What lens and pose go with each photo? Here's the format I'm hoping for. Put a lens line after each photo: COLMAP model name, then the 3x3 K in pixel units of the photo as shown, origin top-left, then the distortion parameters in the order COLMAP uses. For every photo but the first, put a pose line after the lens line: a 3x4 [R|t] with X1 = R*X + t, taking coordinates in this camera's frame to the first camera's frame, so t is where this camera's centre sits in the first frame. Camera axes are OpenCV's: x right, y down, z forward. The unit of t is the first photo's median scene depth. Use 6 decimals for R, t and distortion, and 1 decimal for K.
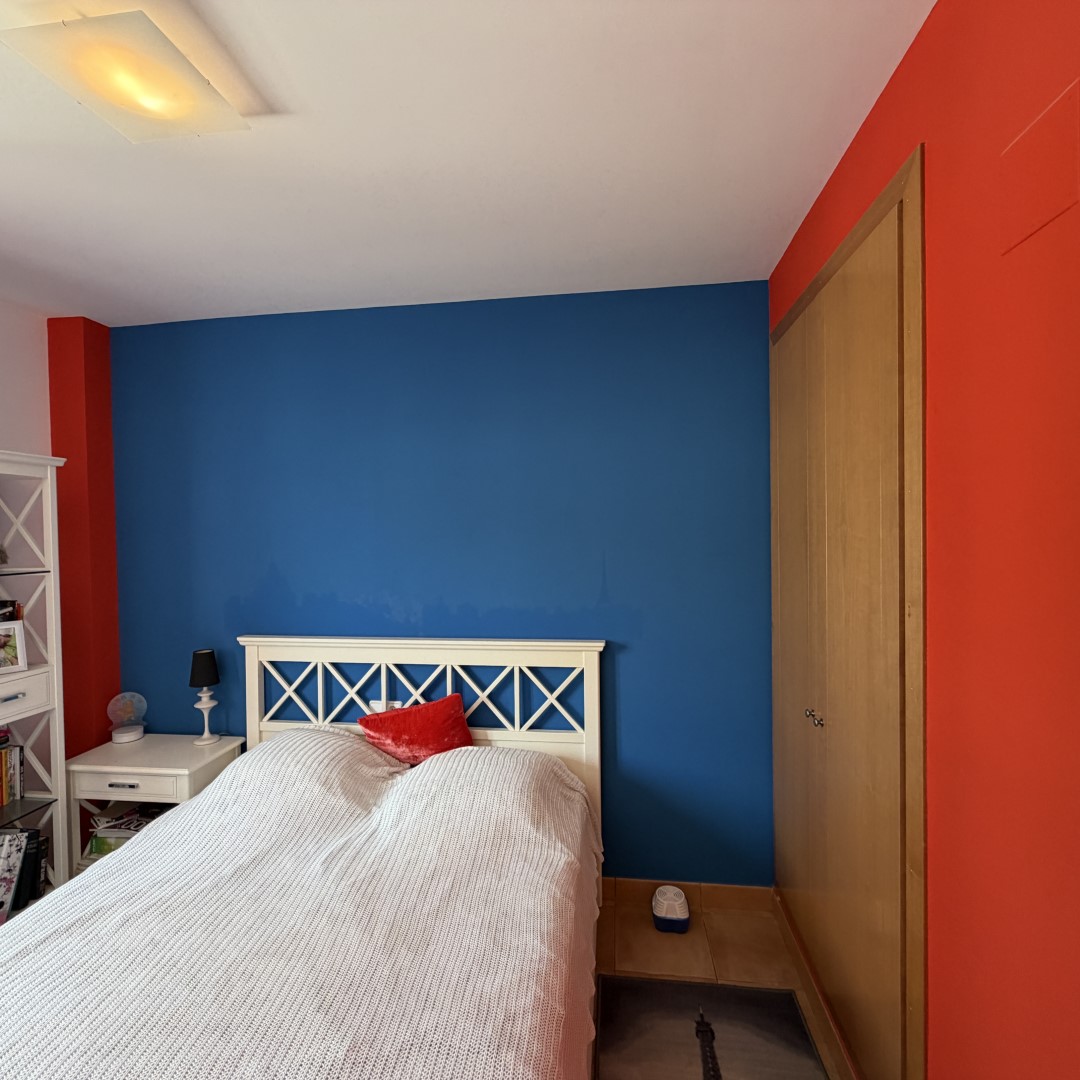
lens RADIAL K [[575.7, 0, 541.0], [0, 575.7, 549.1], [0, 0, 1]] dist [0.000546, 0.000045]
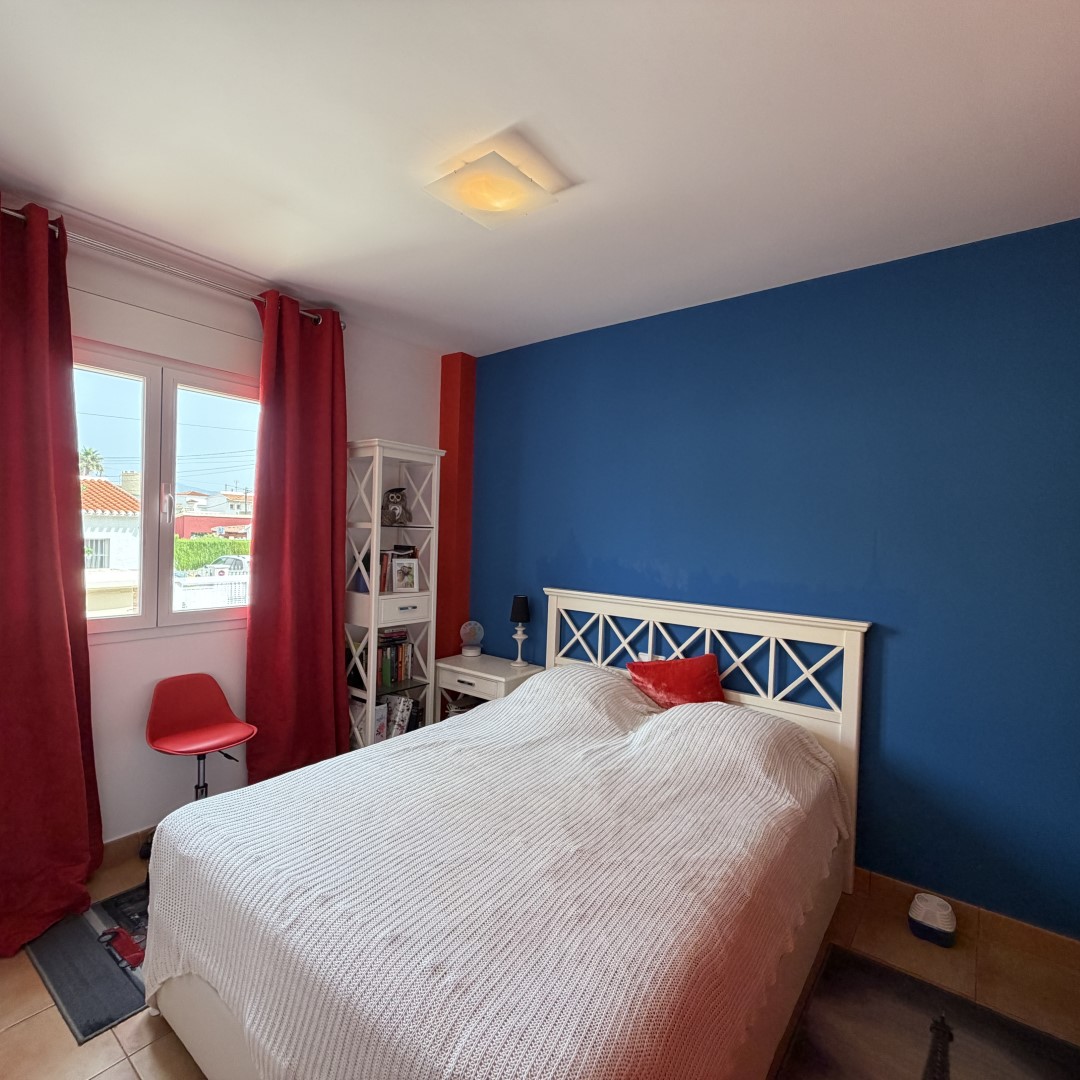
lens RADIAL K [[545.6, 0, 535.1], [0, 545.6, 537.3], [0, 0, 1]] dist [-0.000834, 0.000932]
pose [[0.863681, 0.052121, -0.501336, 0.074609], [-0.054649, 0.998459, 0.009658, 0.038100], [0.501067, 0.019056, 0.865199, -0.078647]]
